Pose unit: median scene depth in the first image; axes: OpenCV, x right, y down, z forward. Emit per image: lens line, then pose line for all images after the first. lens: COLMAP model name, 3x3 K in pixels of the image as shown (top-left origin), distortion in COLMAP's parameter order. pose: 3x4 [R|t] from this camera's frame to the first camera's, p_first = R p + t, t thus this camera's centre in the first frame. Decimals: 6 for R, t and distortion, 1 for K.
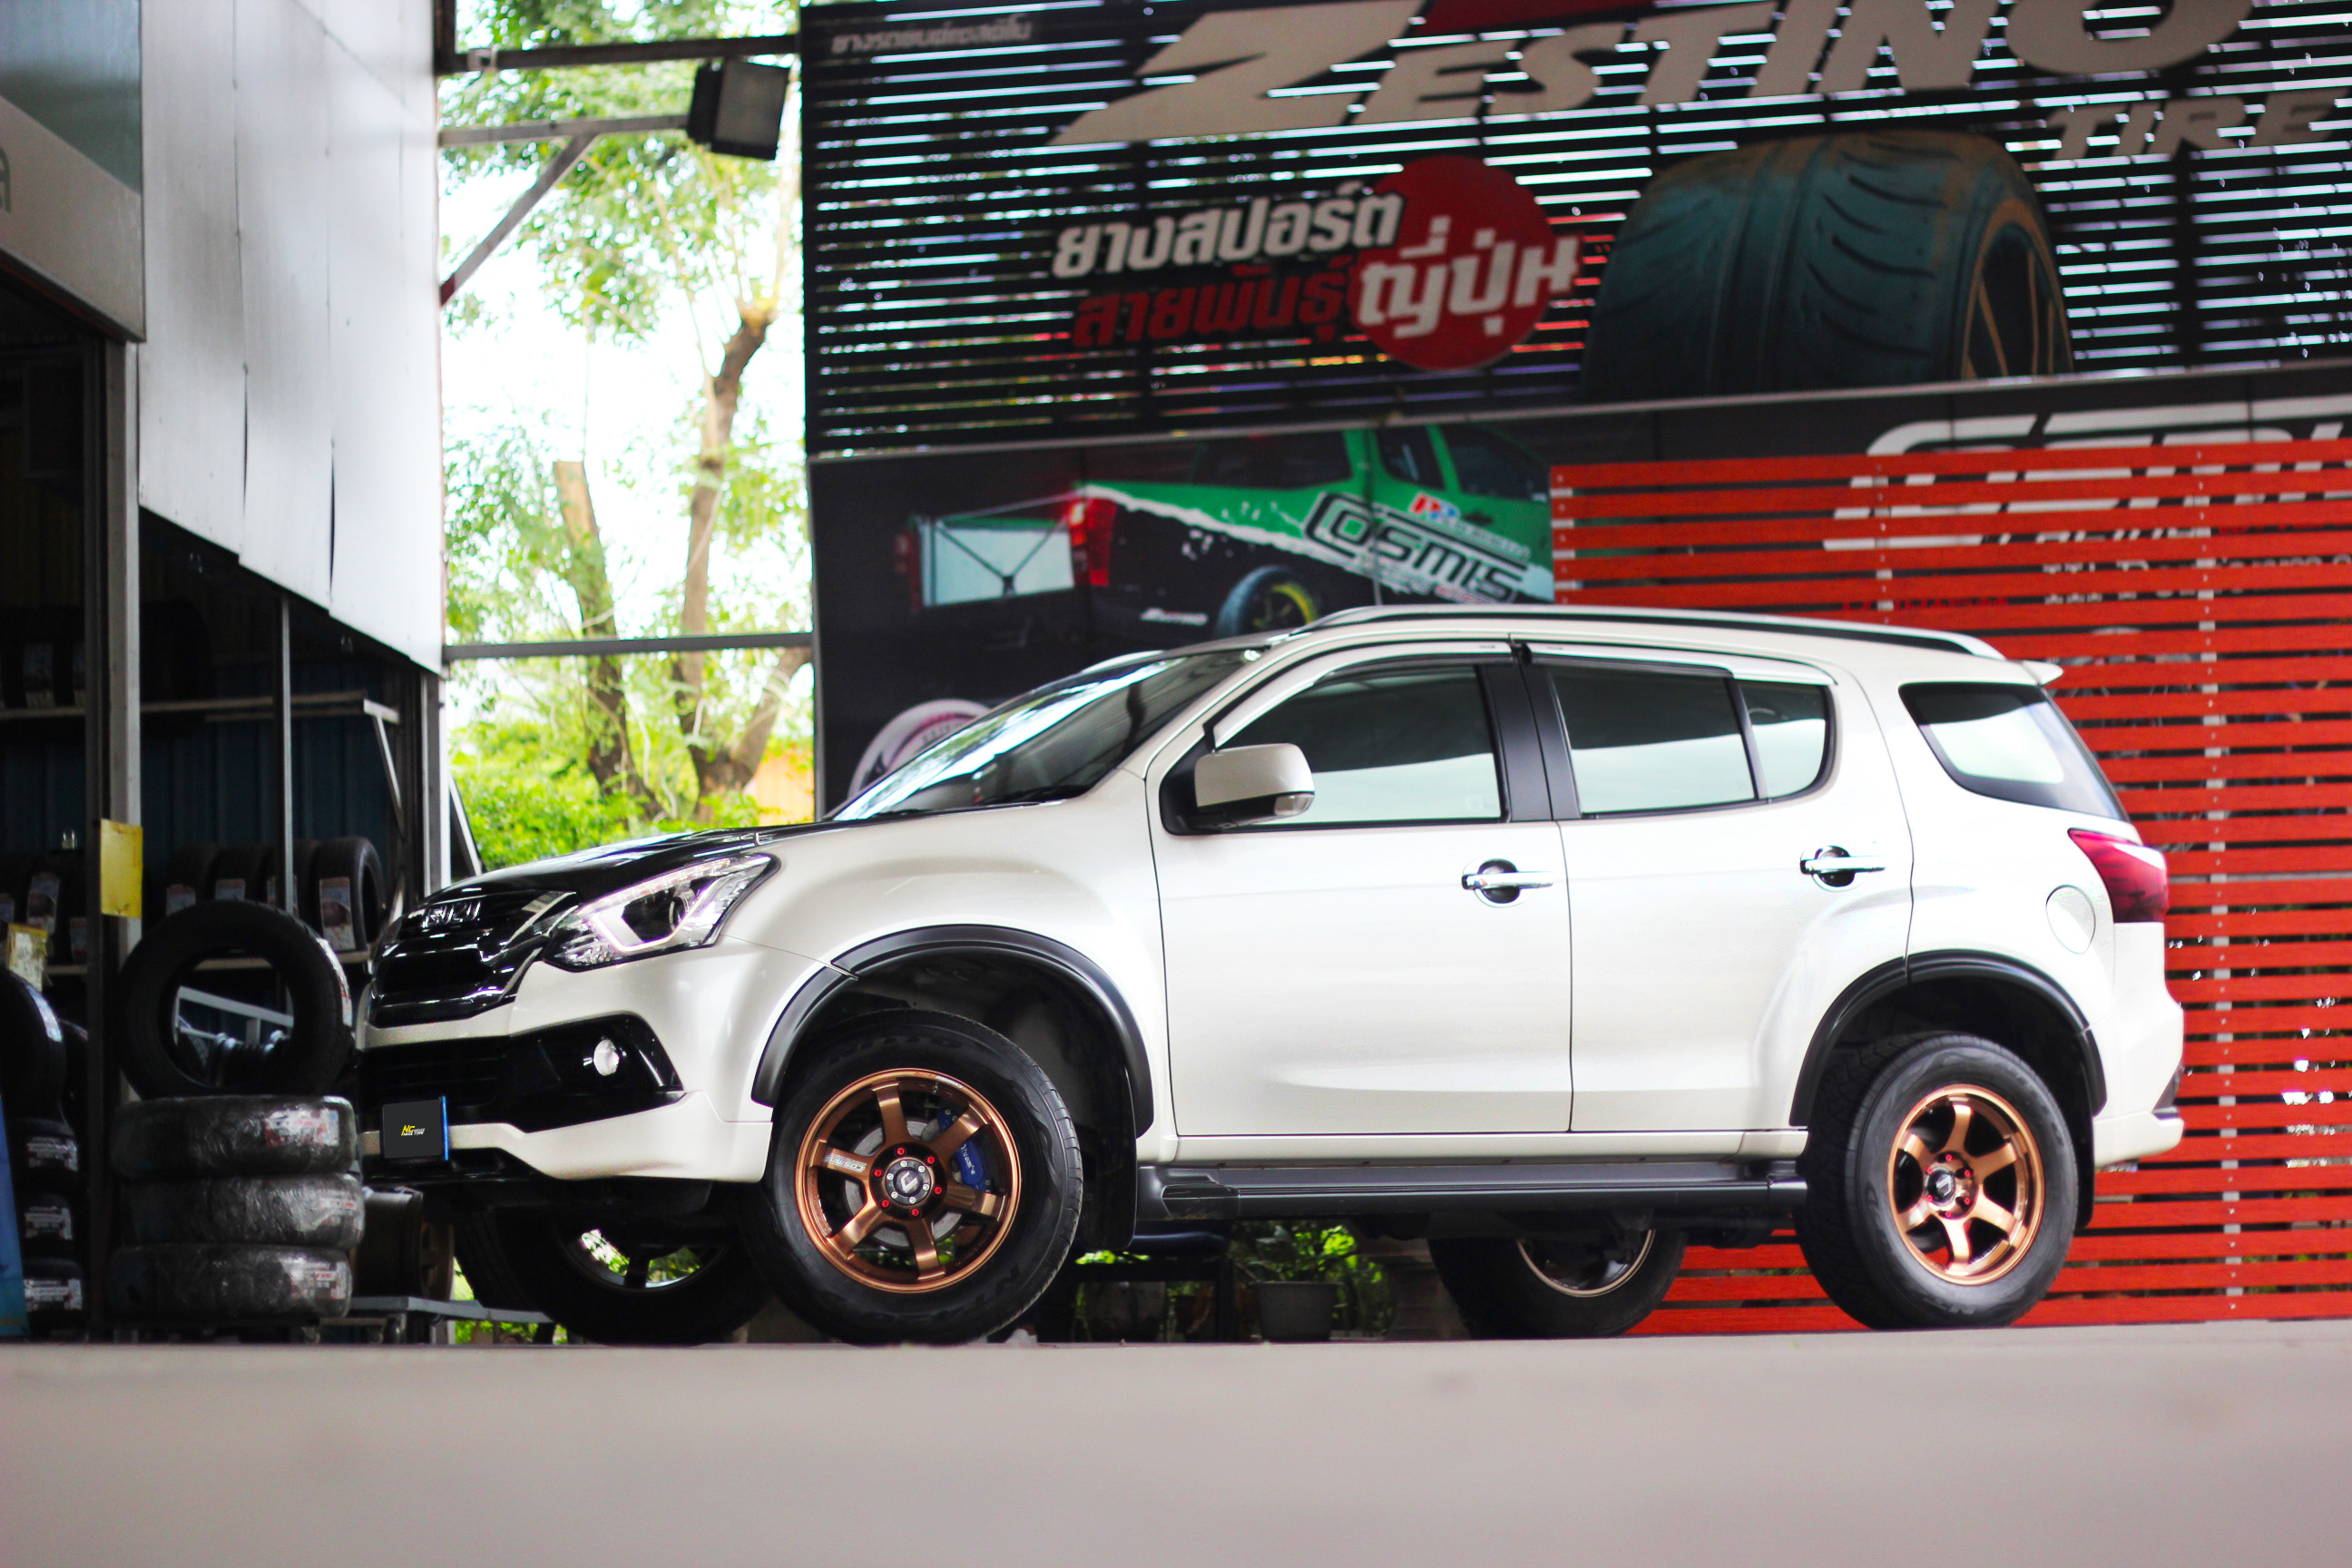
lens RADIAL K [[6516.8, 0, 1176.0], [0, 6516.8, 784.0], [0, 0, 1]] dist [0.156742, -4.328466]
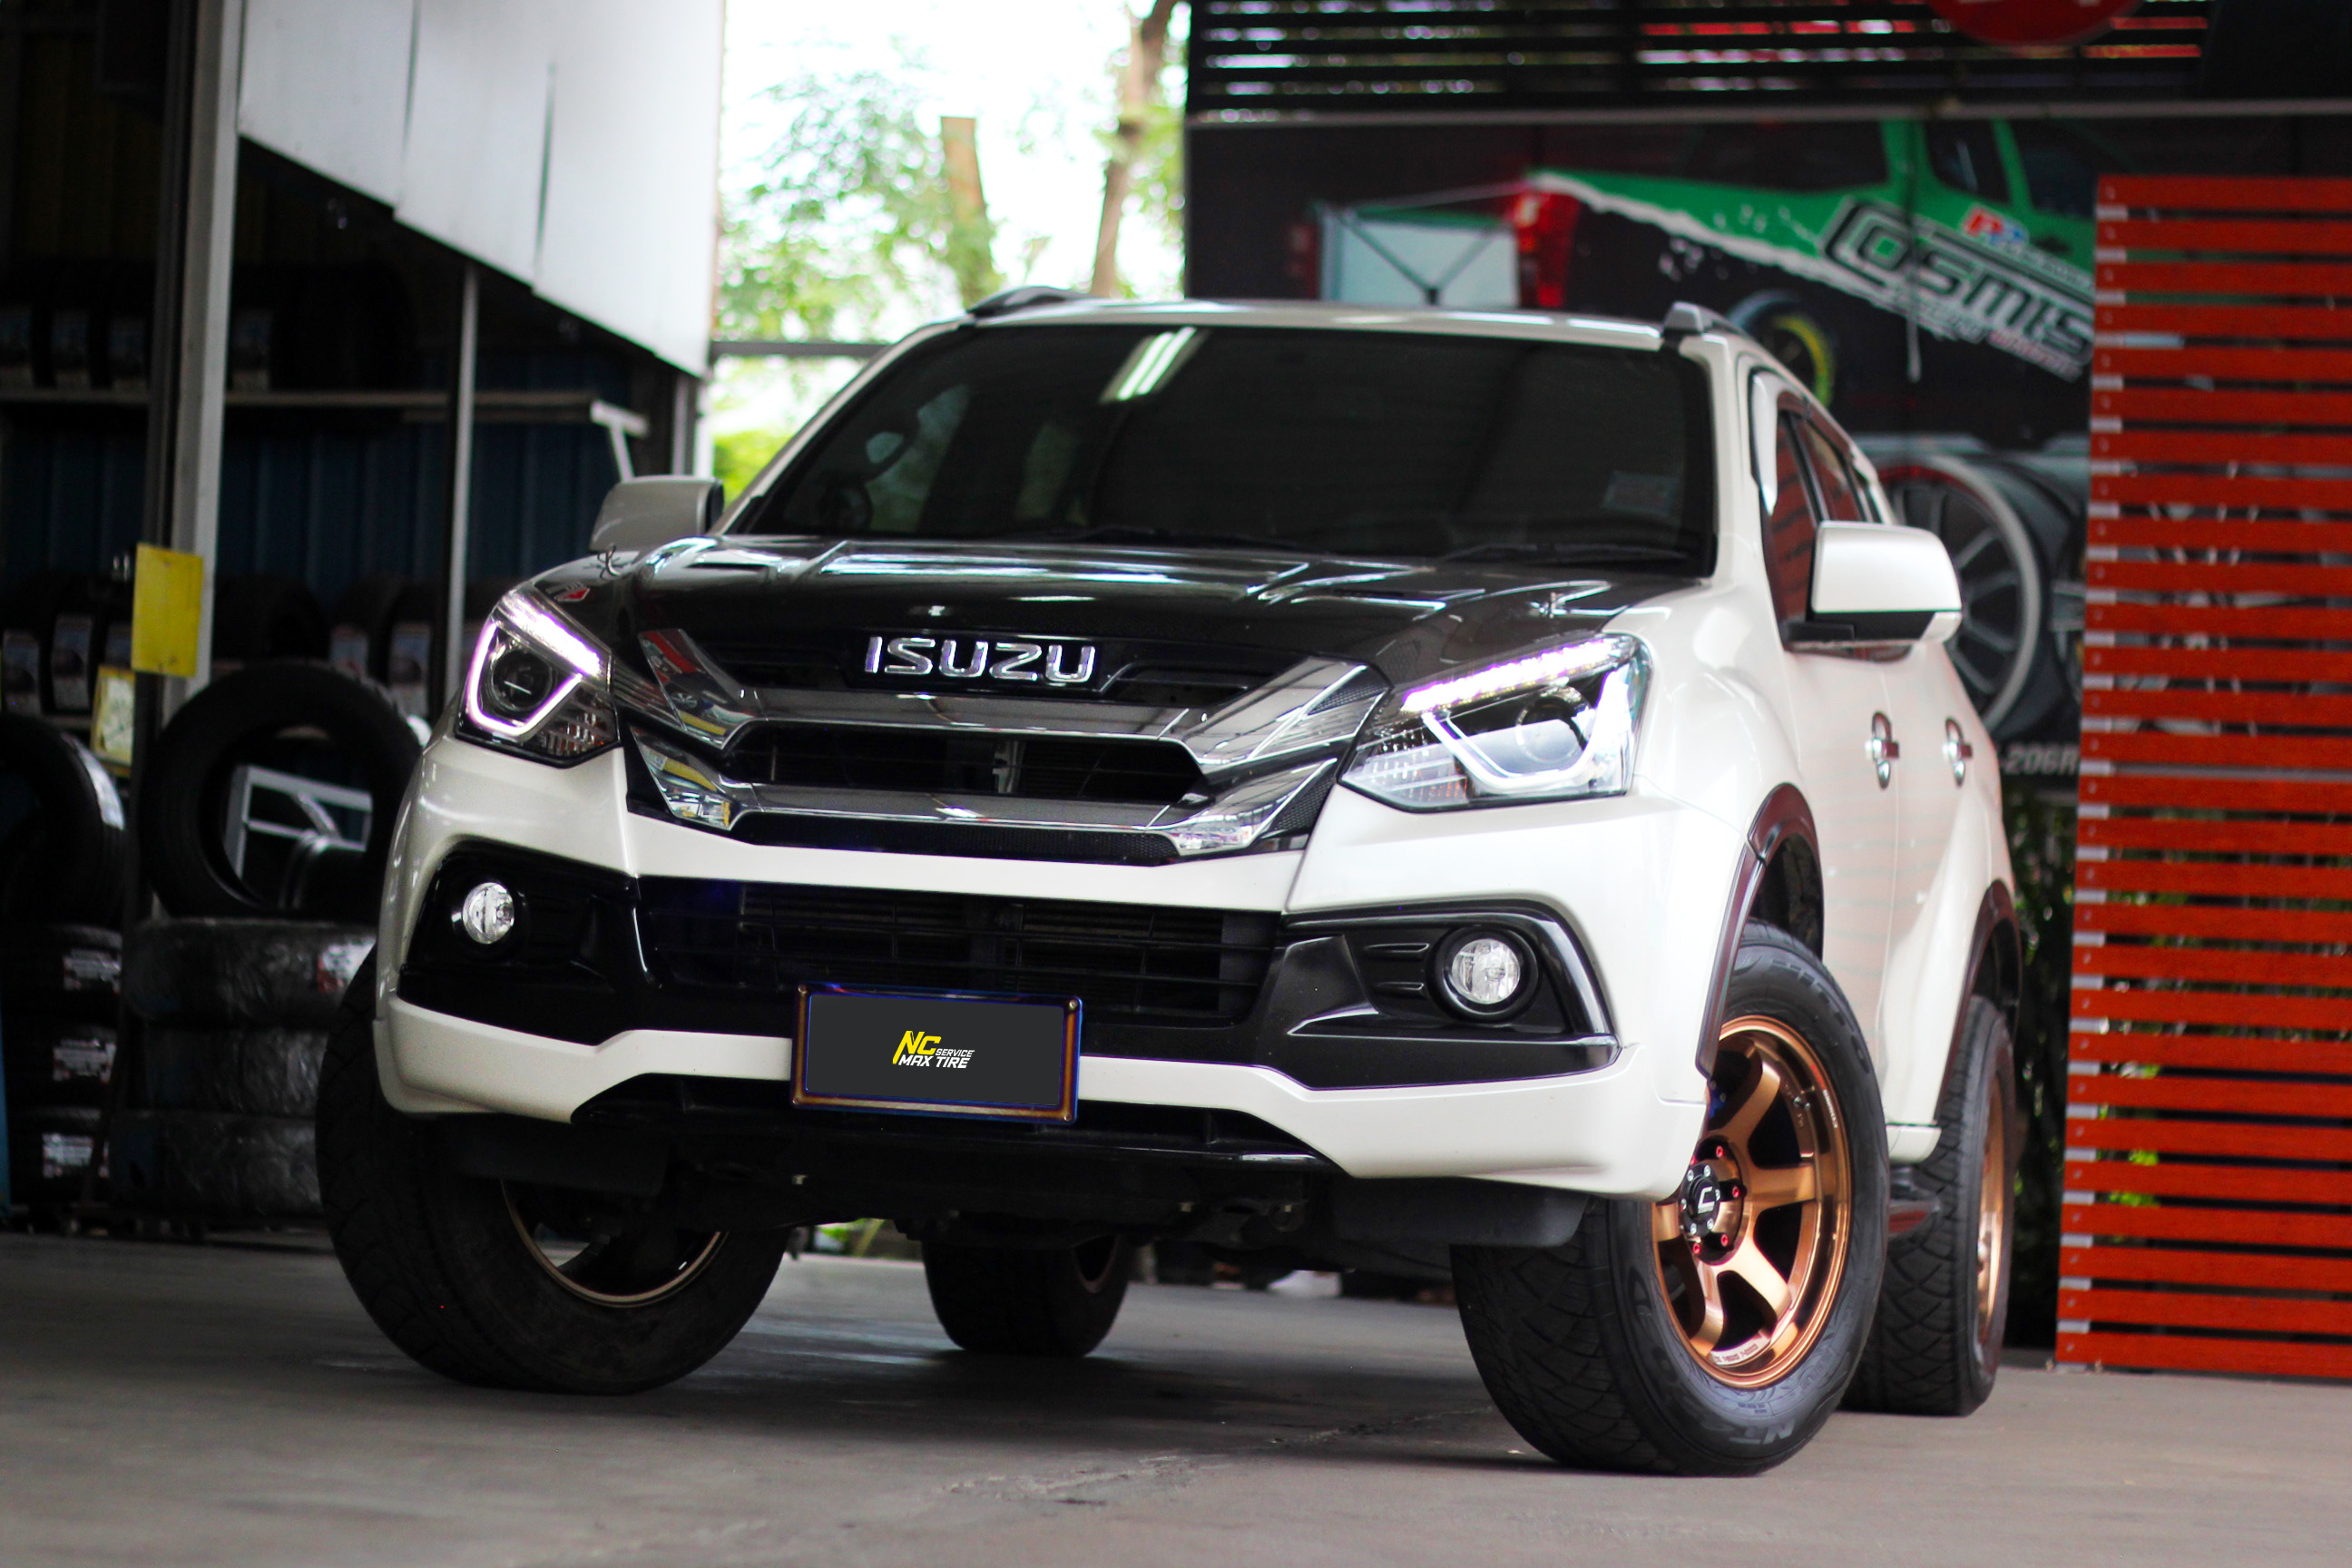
lens RADIAL K [[6744.2, 0, 1176.0], [0, 6744.2, 784.0], [0, 0, 1]] dist [-0.000738, -1.042011]
pose [[0.990020, 0.062296, -0.126412, 0.048555], [-0.056888, 0.997323, 0.045949, -0.008538], [0.128936, -0.038299, 0.990913, 0.210718]]
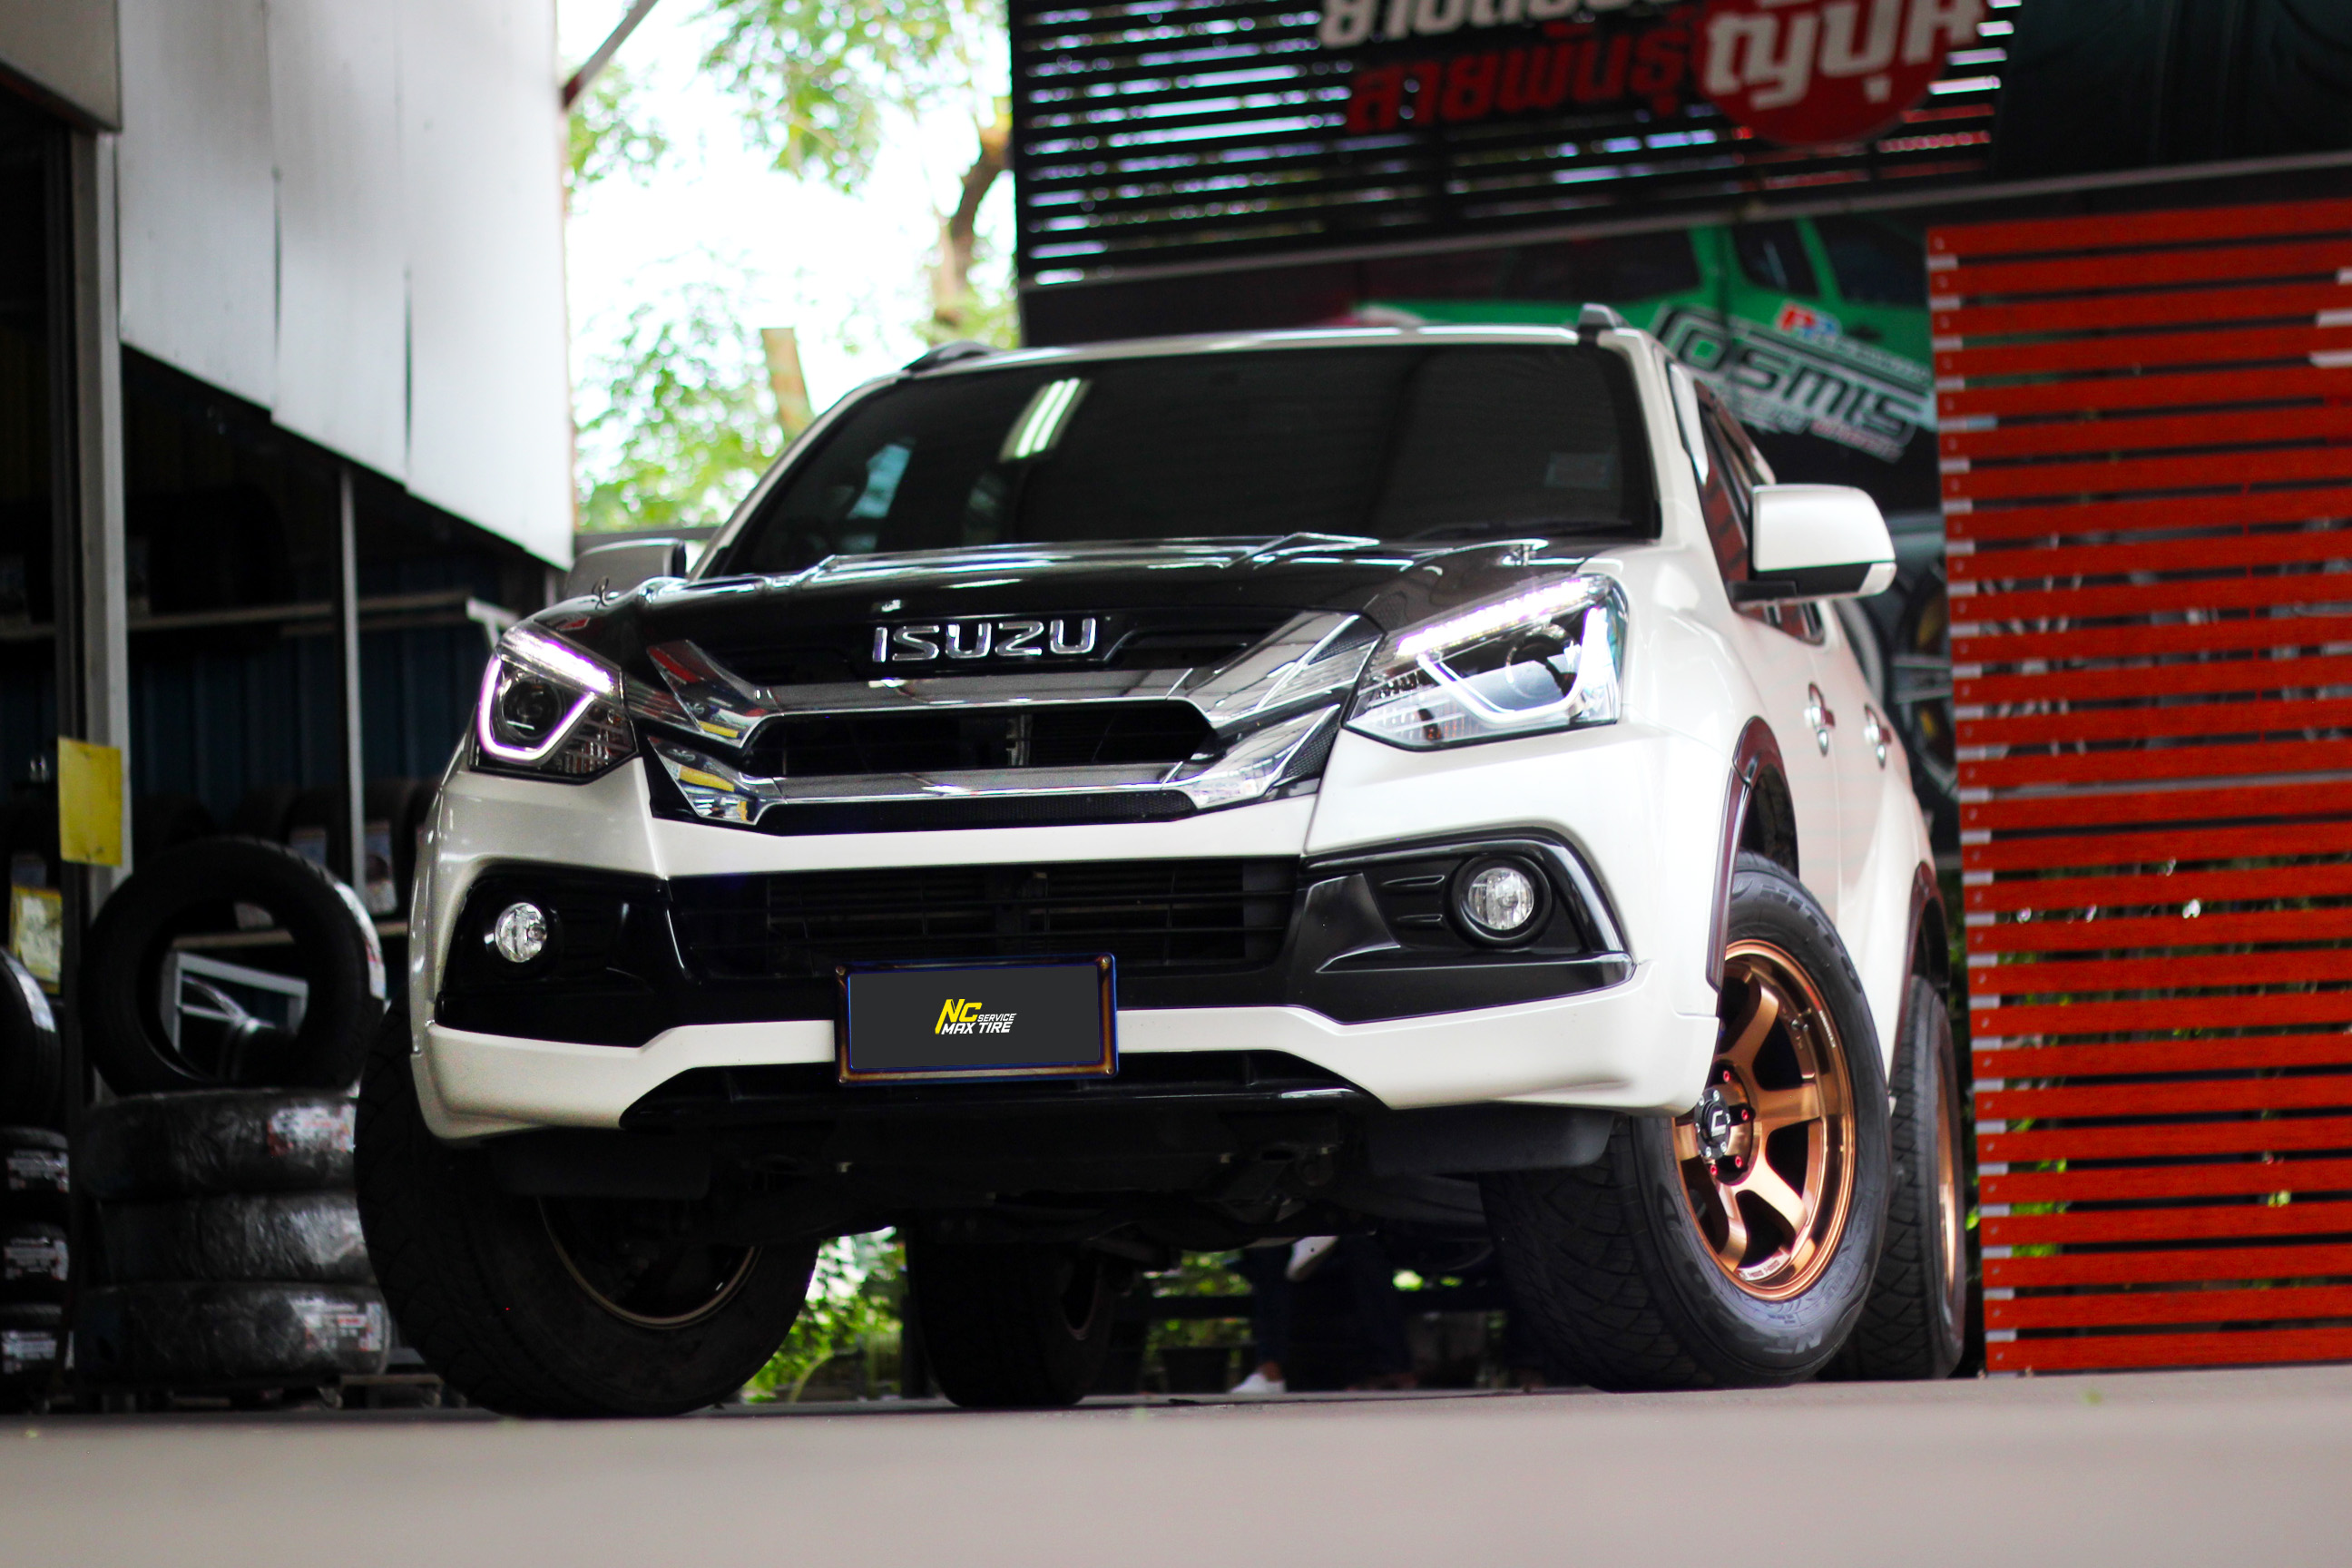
lens RADIAL K [[6516.8, 0, 1176.0], [0, 6516.8, 784.0], [0, 0, 1]] dist [0.156742, -4.328466]
pose [[0.995994, -0.024017, -0.086129, 0.030250], [0.023516, 0.999700, -0.006831, 0.017030], [0.086268, 0.004778, 0.996261, 0.209922]]
